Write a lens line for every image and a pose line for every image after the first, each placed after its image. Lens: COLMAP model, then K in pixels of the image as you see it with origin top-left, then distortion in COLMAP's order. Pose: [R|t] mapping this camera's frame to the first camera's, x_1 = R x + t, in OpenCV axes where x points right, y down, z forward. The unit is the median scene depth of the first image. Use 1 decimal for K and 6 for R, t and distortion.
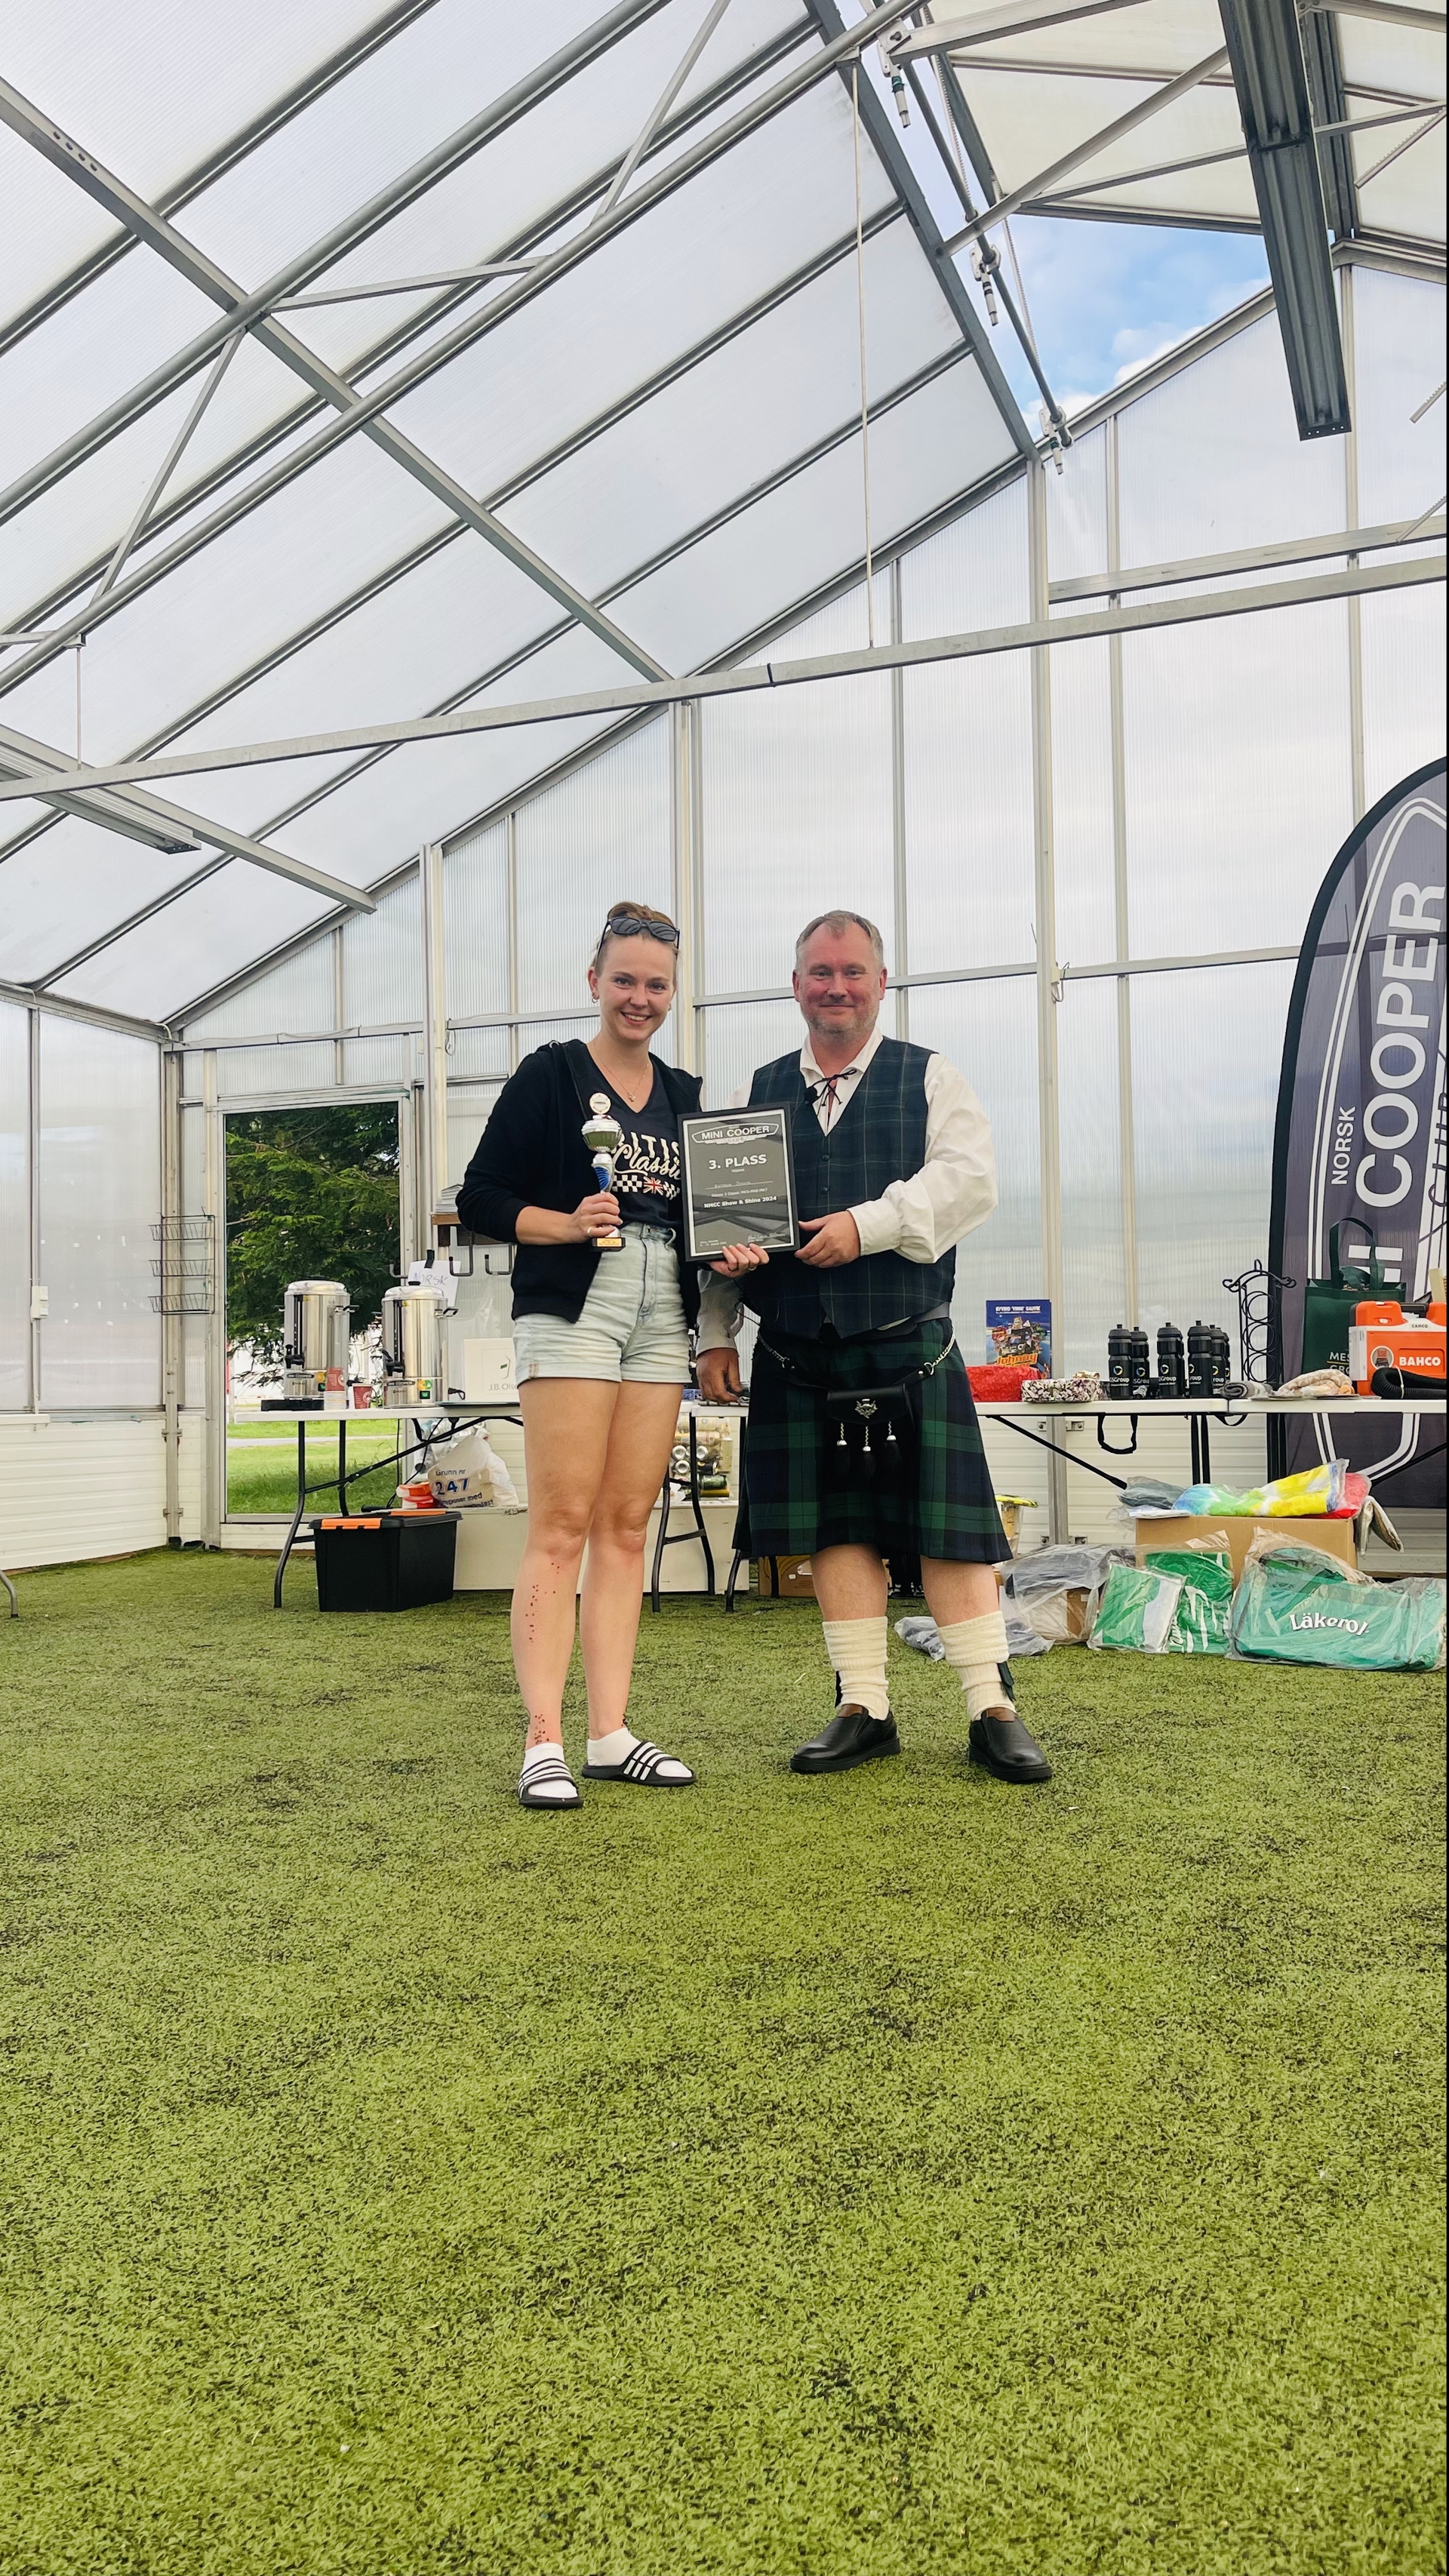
lens RADIAL K [[1958.0, 0, 707.3], [0, 1958.0, 1313.7], [0, 0, 1]] dist [0.066180, -0.082132]
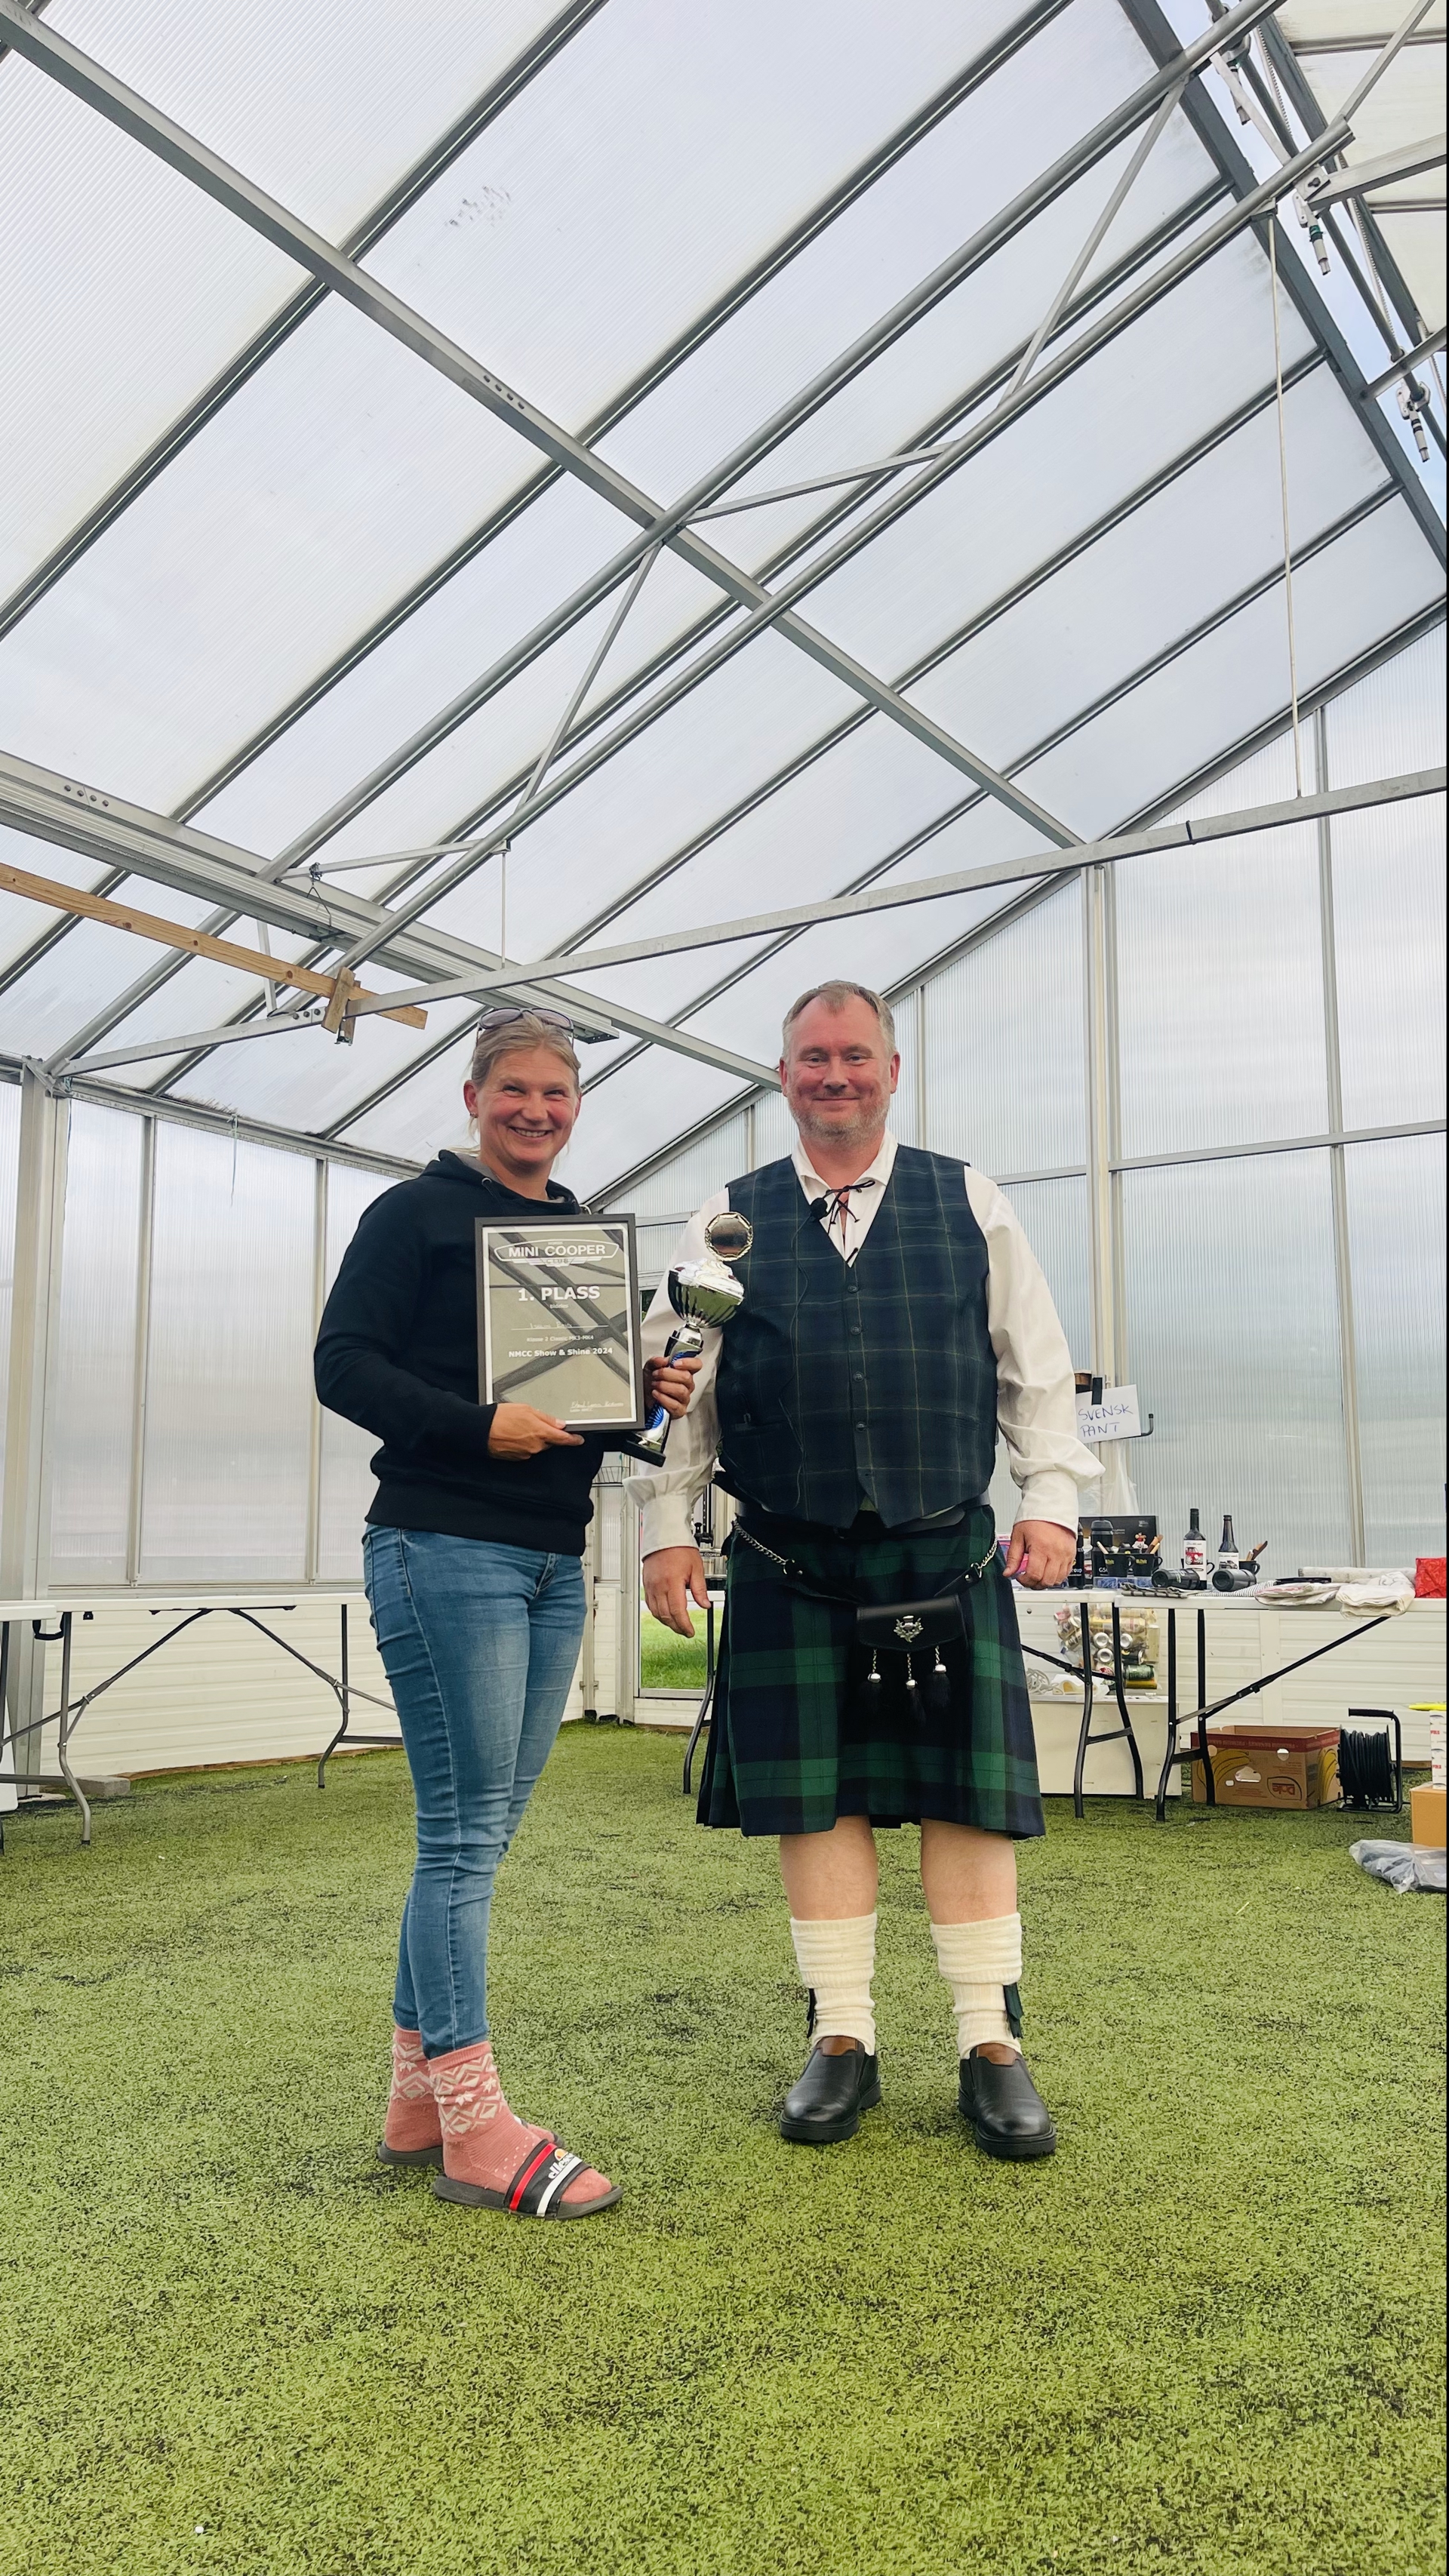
lens RADIAL K [[1958.0, 0, 709.3], [0, 1958.0, 1316.3], [0, 0, 1]] dist [0.066180, -0.082132]
pose [[0.978249, -0.014073, -0.206955, -0.001163], [-0.002876, 0.996680, -0.081372, -0.009567], [0.207413, 0.080197, 0.974961, 0.031105]]
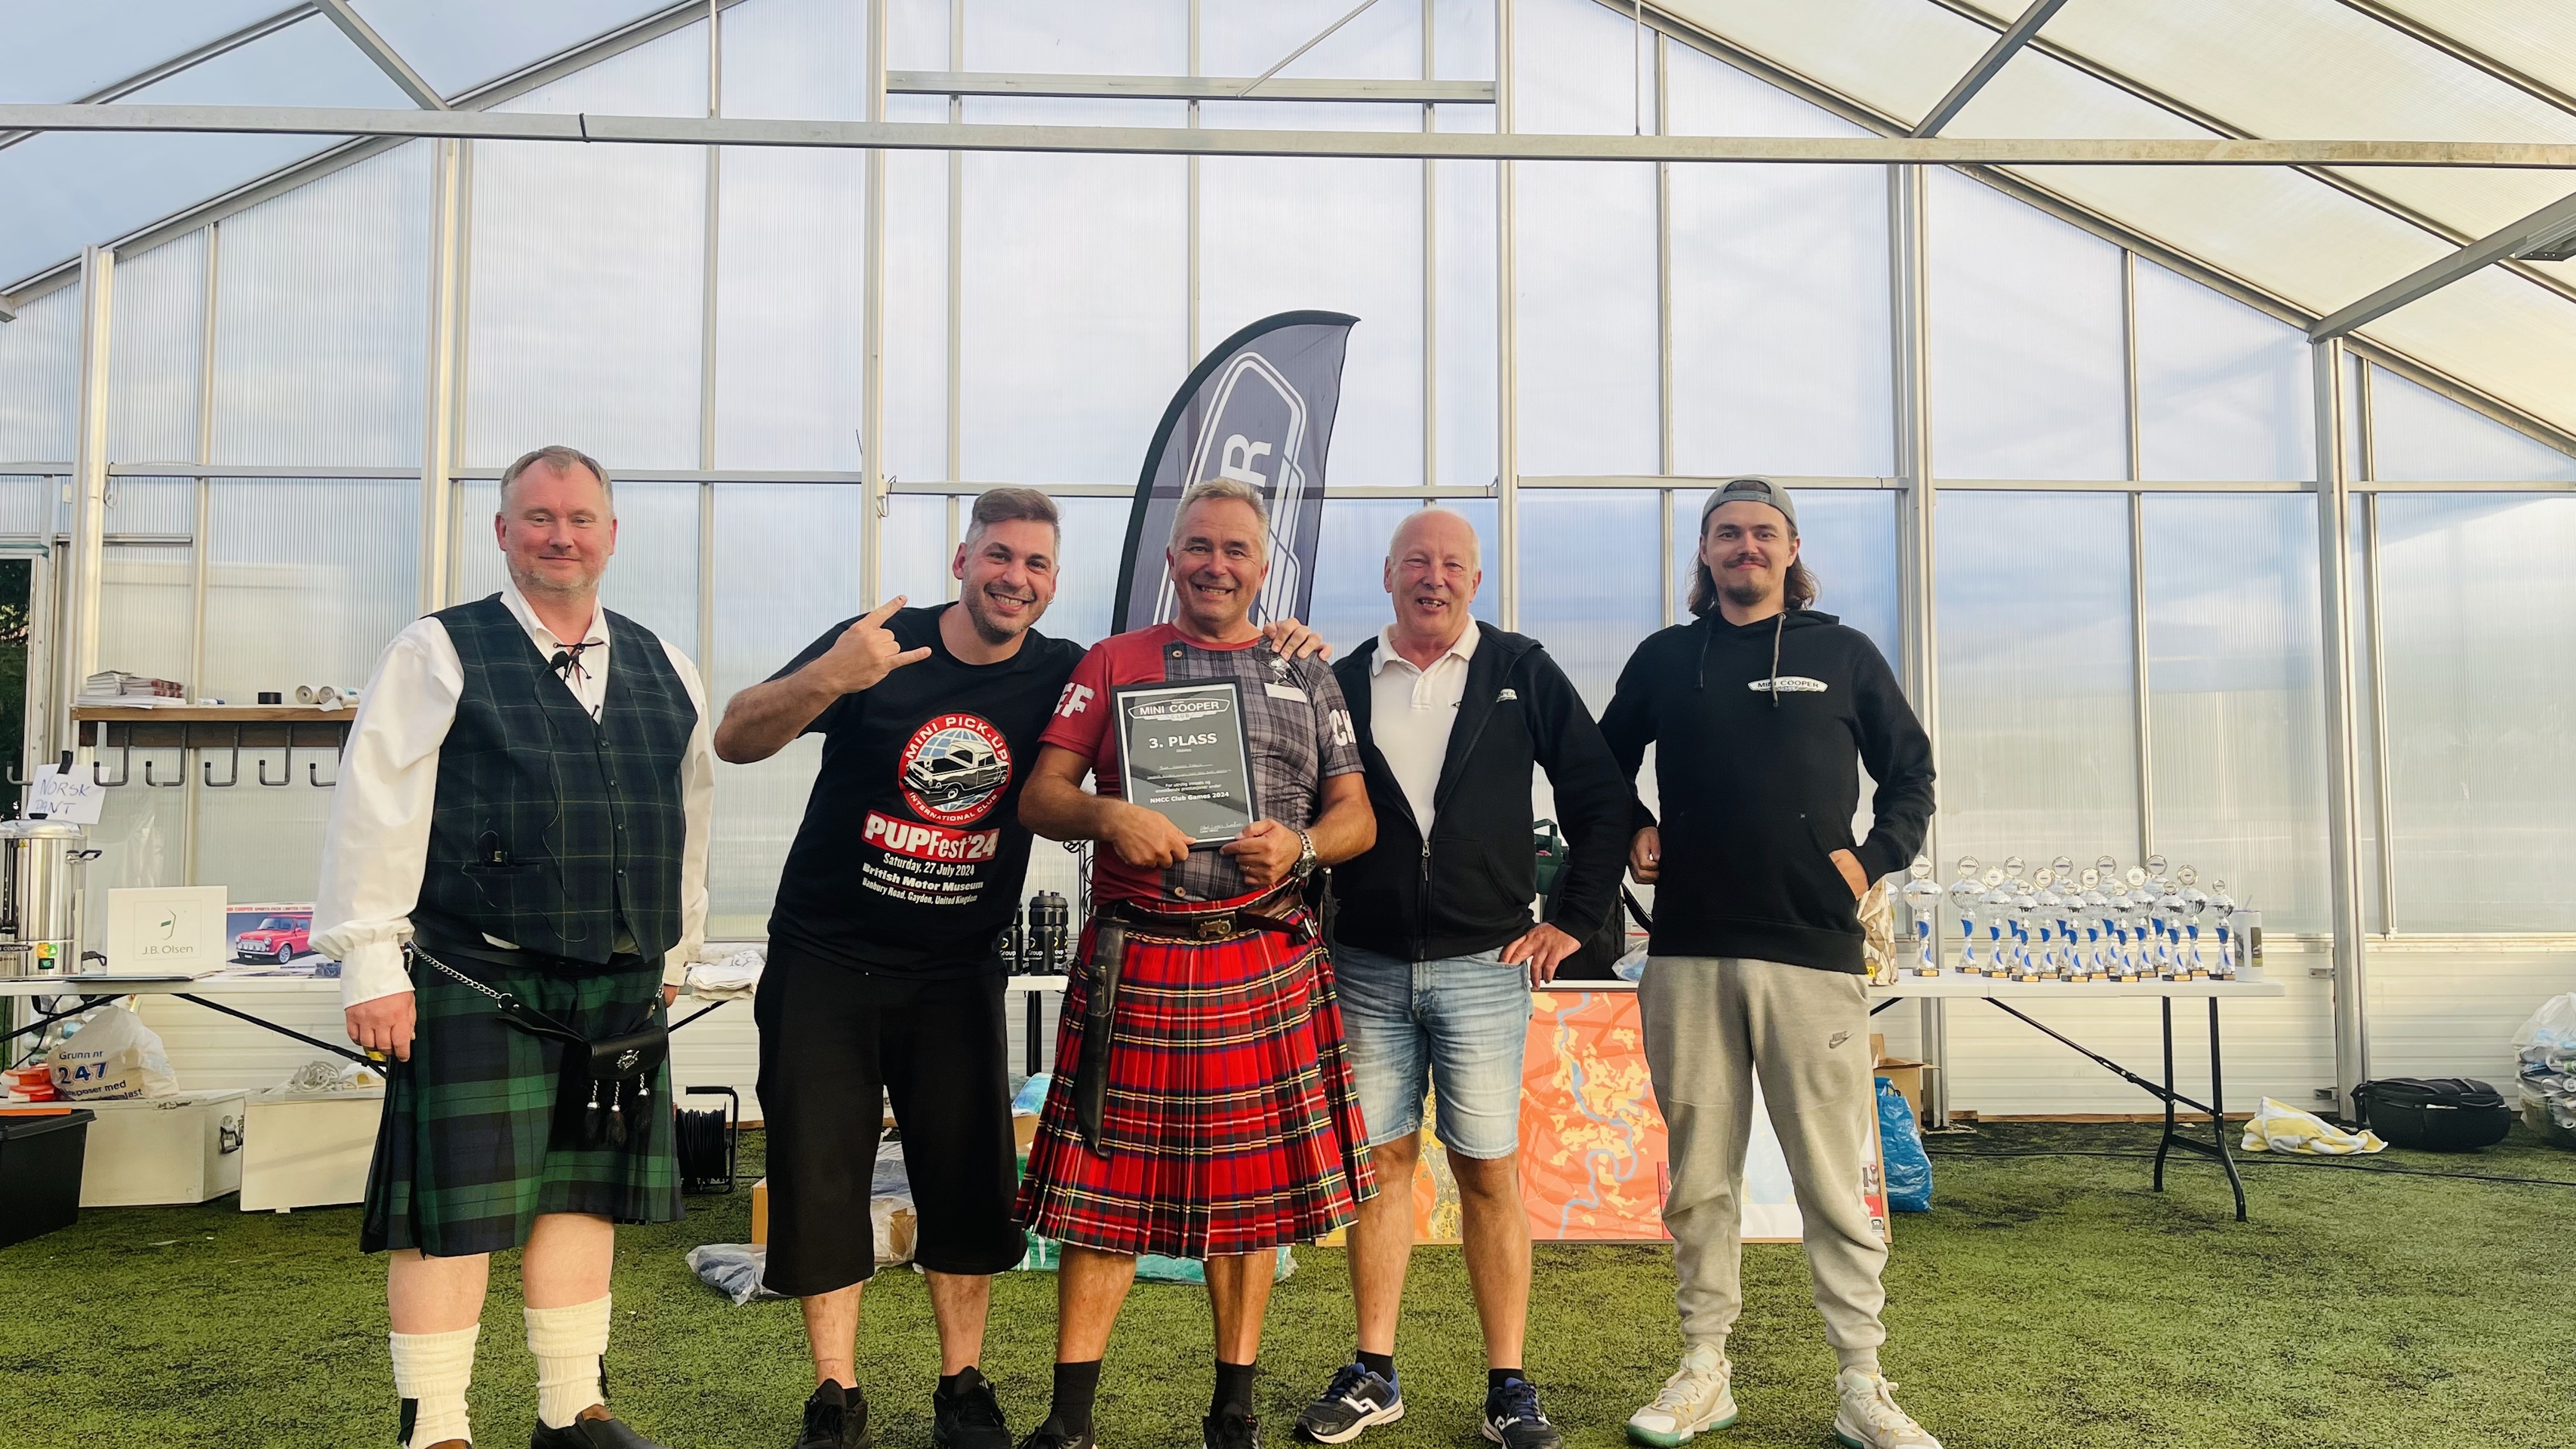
lens RADIAL K [[1958.0, 0, 1304.6], [0, 1958.0, 733.7], [0, 0, 1]] dist [0.066180, -0.082132]
pose [[0.913756, 0.043778, 0.403898, -0.013762], [-0.031992, 0.998844, -0.035885, -0.041246], [-0.405002, 0.019869, 0.914100, 0.100676]]
